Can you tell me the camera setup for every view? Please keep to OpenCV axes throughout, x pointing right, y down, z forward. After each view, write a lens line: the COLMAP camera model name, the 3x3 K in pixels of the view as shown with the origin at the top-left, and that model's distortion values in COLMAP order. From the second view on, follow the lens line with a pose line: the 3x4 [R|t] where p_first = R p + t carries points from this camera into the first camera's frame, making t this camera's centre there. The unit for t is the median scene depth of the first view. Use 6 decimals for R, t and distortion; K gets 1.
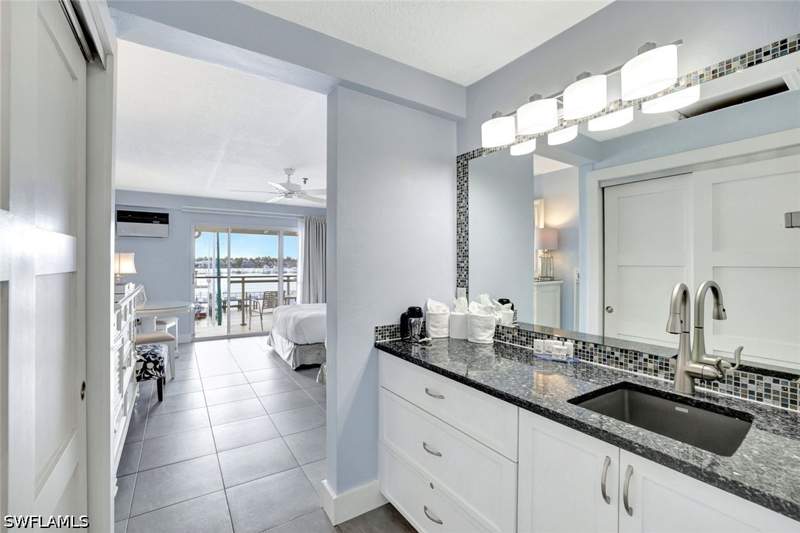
lens RADIAL K [[345.1, 0, 376.5], [0, 345.1, 263.0], [0, 0, 1]] dist [-0.001361, -0.000134]
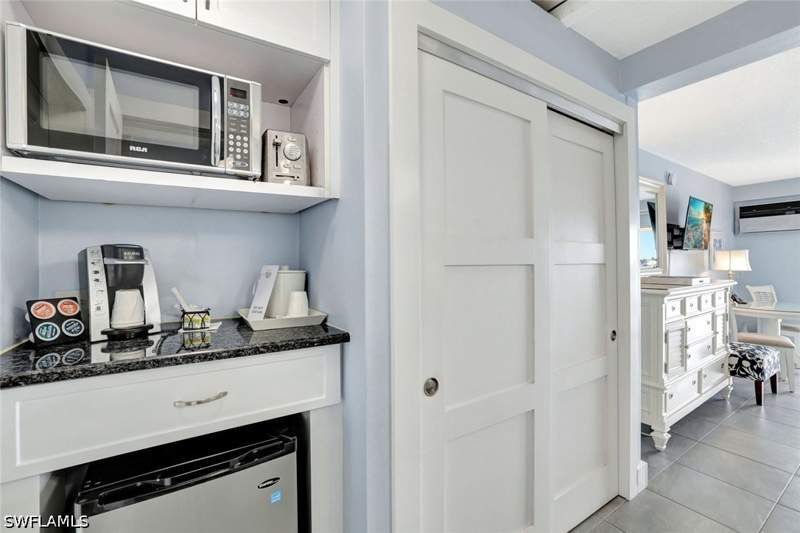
lens RADIAL K [[337.2, 0, 397.0], [0, 337.2, 269.2], [0, 0, 1]] dist [-0.001969, -0.000249]
pose [[0.045885, 0.017111, -0.998800, 0.167784], [0.003547, 0.999844, 0.017292, 0.004559], [0.998940, -0.004336, 0.045817, -0.026706]]
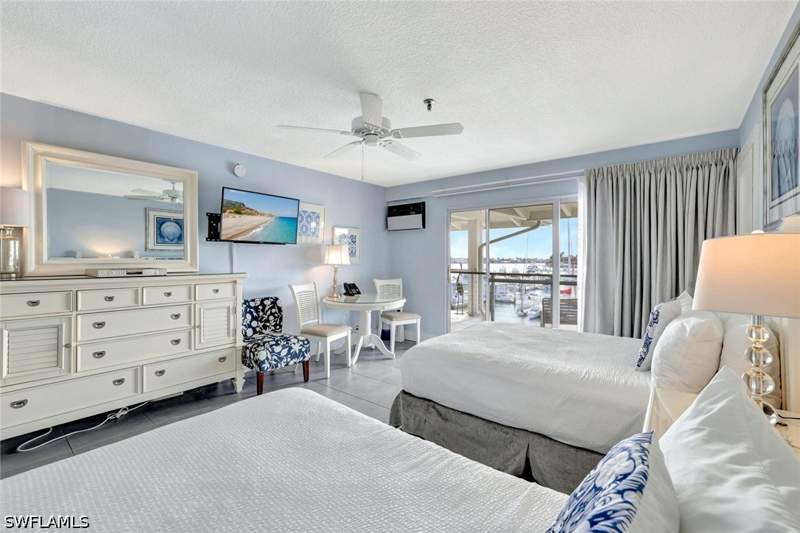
lens RADIAL K [[346.6, 0, 400.0], [0, 346.6, 266.5], [0, 0, 1]] dist [-0.002334, -0.000309]
pose [[0.367592, 0.016624, -0.929839, 0.260951], [-0.001835, 0.999851, 0.017150, 0.014191], [0.929985, -0.004598, 0.367568, 0.640776]]
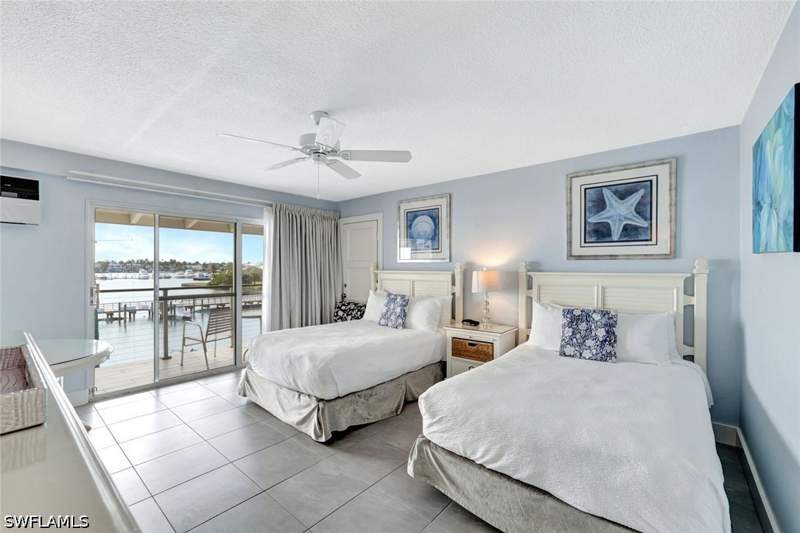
lens RADIAL K [[337.2, 0, 397.0], [0, 337.2, 269.2], [0, 0, 1]] dist [-0.001969, -0.000249]
pose [[0.943173, -0.001093, 0.332301, -0.252337], [-0.001098, 0.999979, 0.006406, -0.004736], [-0.332301, -0.006407, 0.943152, 0.311521]]
